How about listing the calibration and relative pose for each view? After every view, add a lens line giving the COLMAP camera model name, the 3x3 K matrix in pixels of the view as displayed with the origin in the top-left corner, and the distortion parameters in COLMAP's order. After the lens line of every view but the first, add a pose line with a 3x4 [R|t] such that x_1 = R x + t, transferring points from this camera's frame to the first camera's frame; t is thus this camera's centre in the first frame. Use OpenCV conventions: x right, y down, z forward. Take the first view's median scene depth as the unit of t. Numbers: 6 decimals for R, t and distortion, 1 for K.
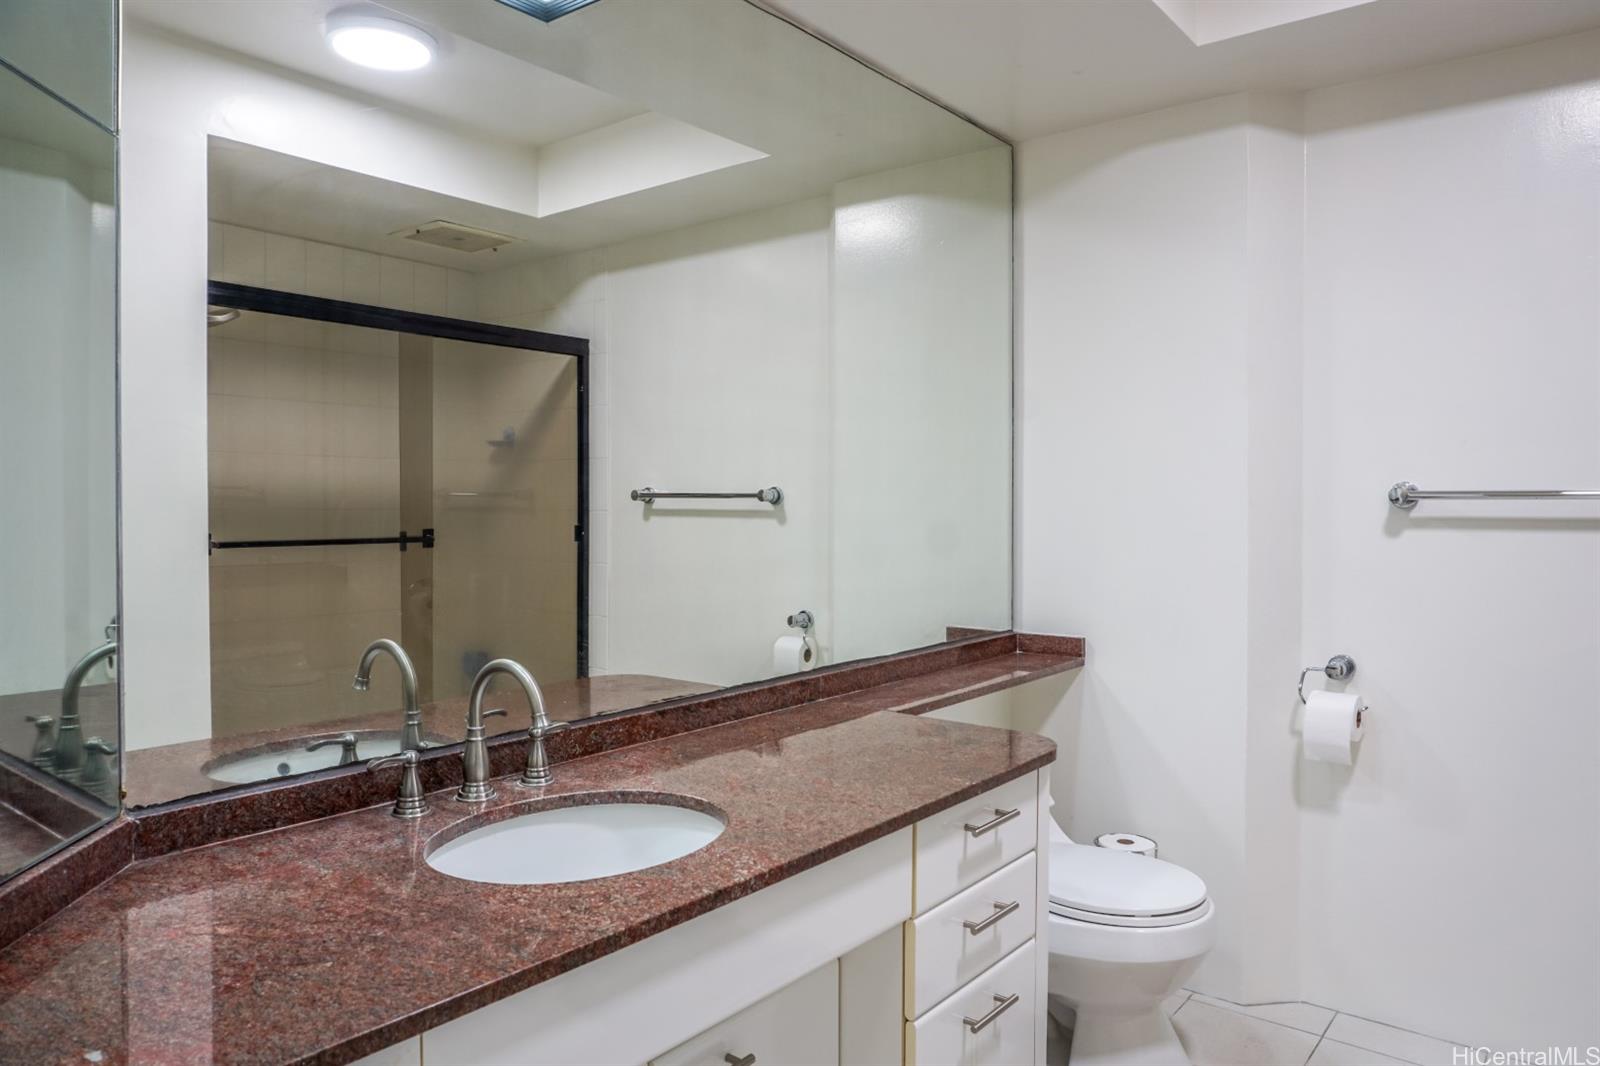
lens RADIAL K [[1099.9, 0, 797.9], [0, 1099.9, 500.3], [0, 0, 1]] dist [-0.082369, 0.045510]
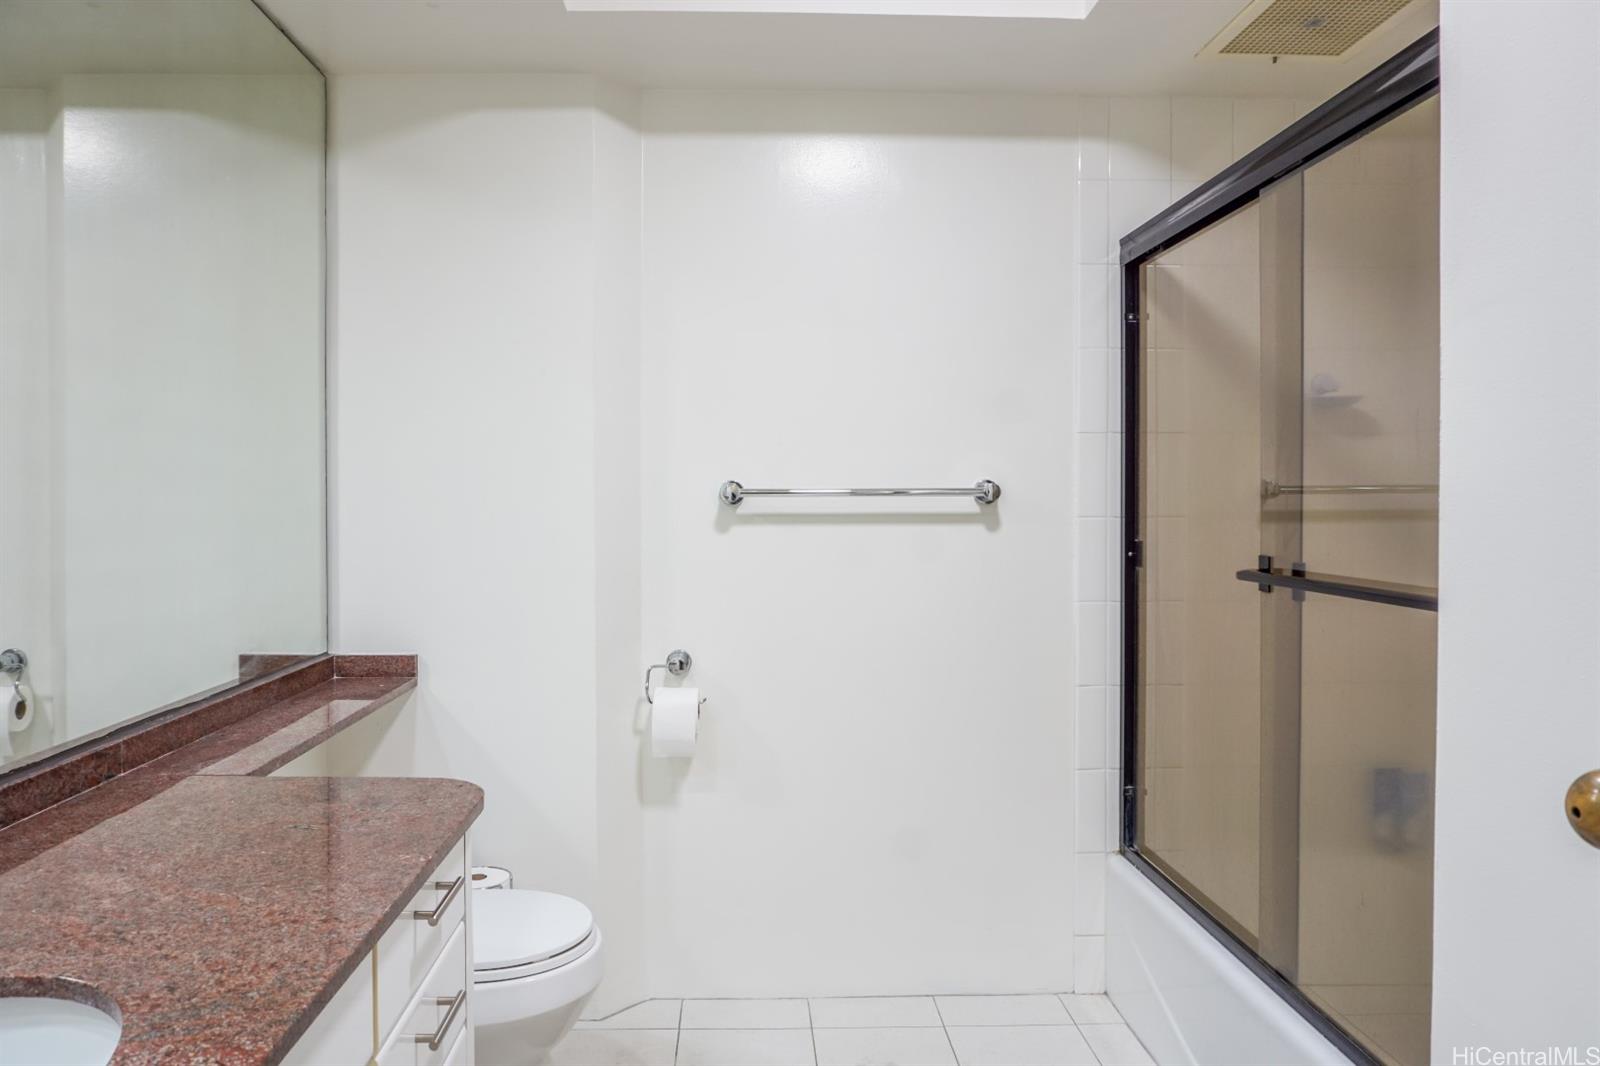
lens RADIAL K [[1099.9, 0, 797.9], [0, 1099.9, 500.3], [0, 0, 1]] dist [-0.082369, 0.045510]
pose [[0.742267, -0.001533, 0.670103, -0.104970], [0.000860, 0.999999, 0.001335, 0.001378], [-0.670104, -0.000414, 0.742267, 0.160248]]
